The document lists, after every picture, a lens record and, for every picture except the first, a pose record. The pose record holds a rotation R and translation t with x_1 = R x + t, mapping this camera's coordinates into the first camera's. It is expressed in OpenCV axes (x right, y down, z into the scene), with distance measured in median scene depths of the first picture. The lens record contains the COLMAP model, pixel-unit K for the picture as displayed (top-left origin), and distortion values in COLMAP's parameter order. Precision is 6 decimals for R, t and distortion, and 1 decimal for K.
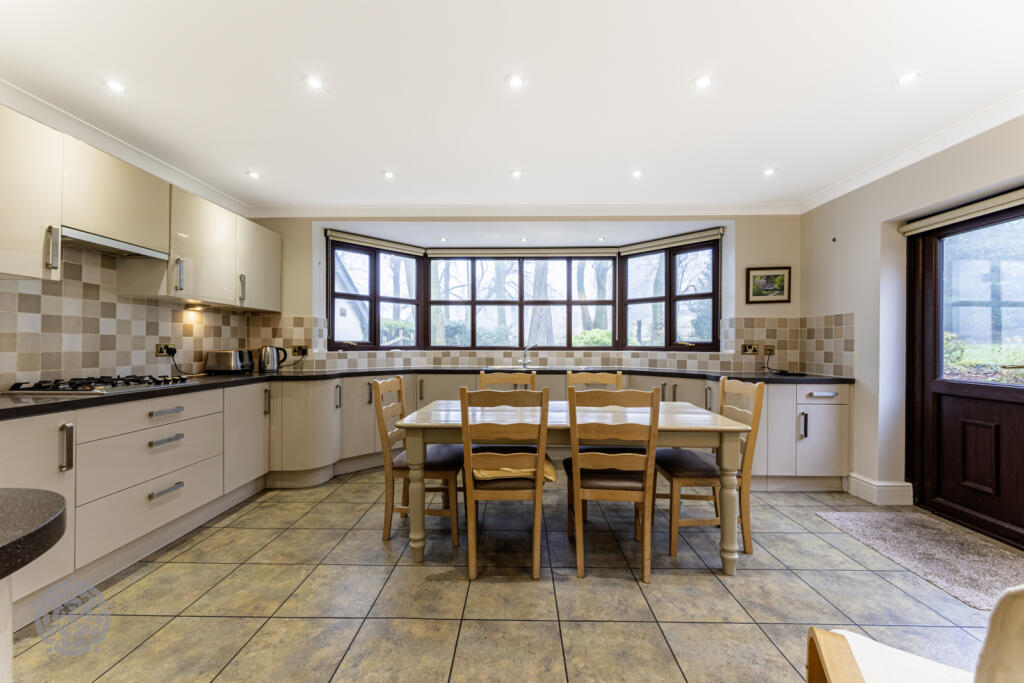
lens RADIAL K [[399.7, 0, 511.0], [0, 399.7, 344.3], [0, 0, 1]] dist [0.001828, -0.000691]
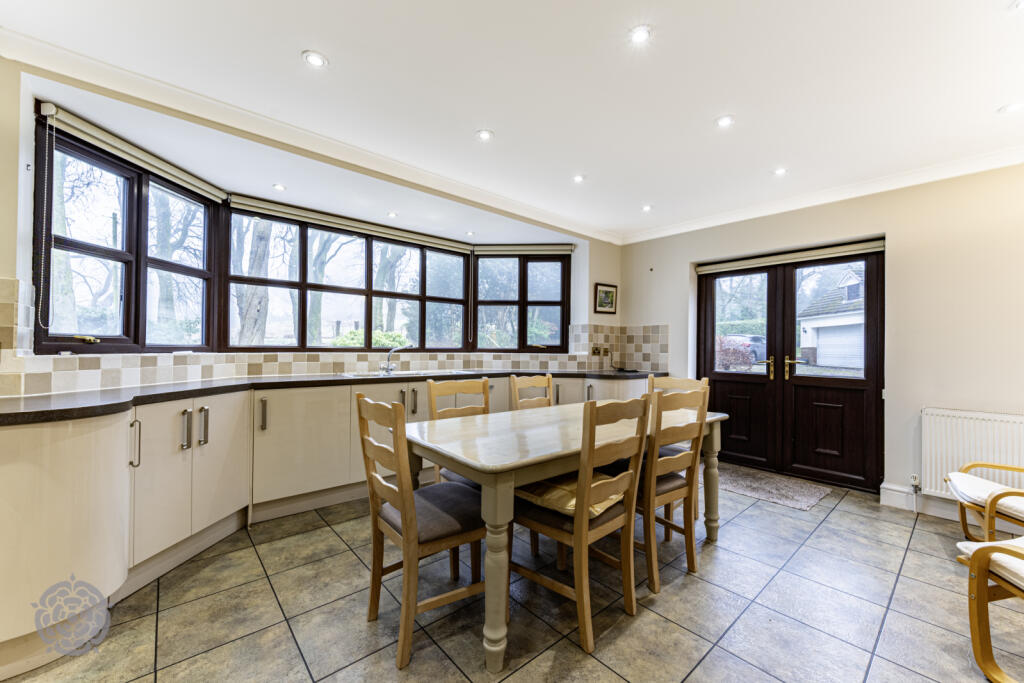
lens RADIAL K [[399.7, 0, 508.8], [0, 399.7, 344.3], [0, 0, 1]] dist [0.001828, -0.000691]
pose [[0.741207, 0.012445, 0.671162, -0.396662], [-0.008585, 0.999922, -0.009060, 0.004822], [-0.671222, 0.000954, 0.741256, 0.291515]]
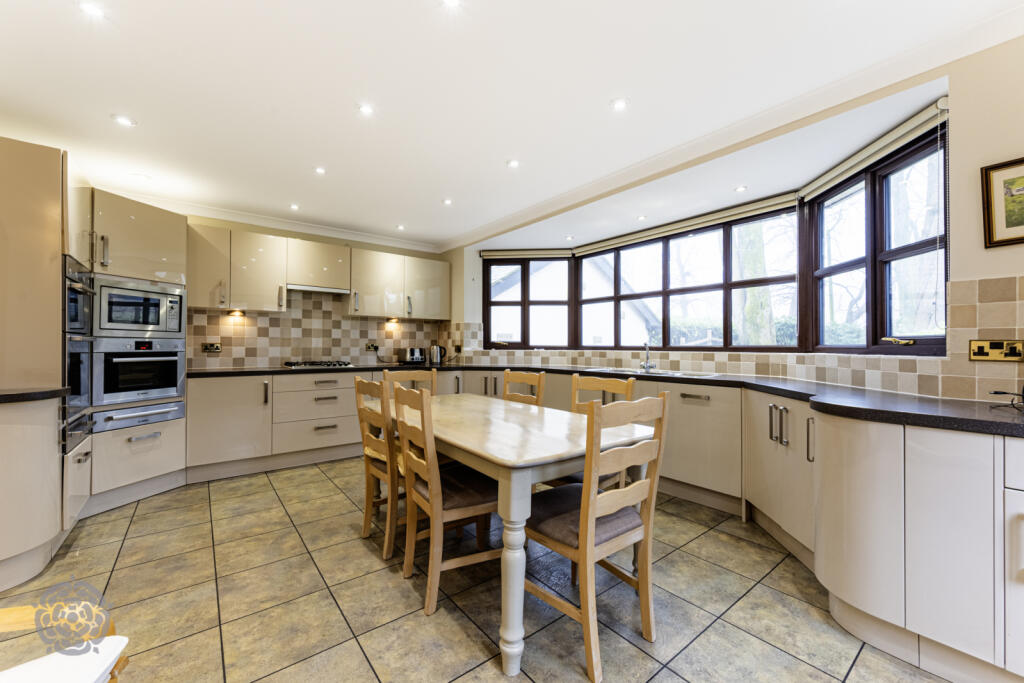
lens RADIAL K [[399.7, 0, 509.7], [0, 399.7, 344.3], [0, 0, 1]] dist [0.001828, -0.000691]
pose [[0.634812, -0.003663, -0.772658, 0.597268], [-0.001299, 0.999982, -0.005809, 0.008559], [0.772666, 0.004692, 0.634796, 0.310930]]
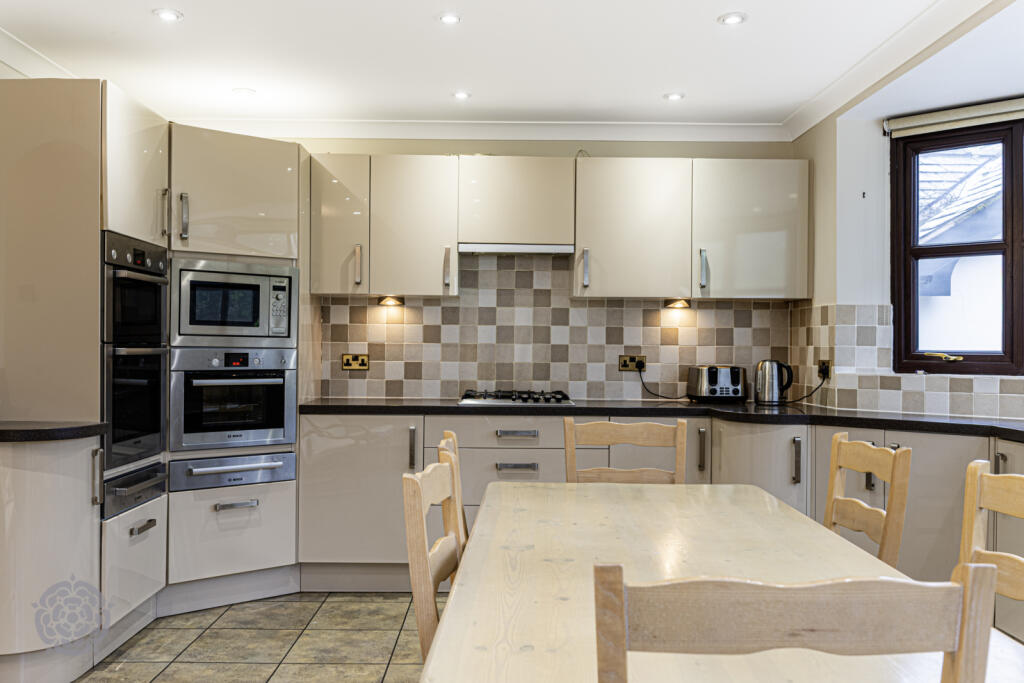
lens RADIAL K [[875.9, 0, 509.6], [0, 875.9, 345.7], [0, 0, 1]] dist [0.008161, -0.032467]
pose [[0.035188, -0.005969, -0.999363, 0.629652], [-0.006868, 0.999957, -0.006215, -0.005803], [0.999357, 0.007082, 0.035146, 0.555605]]
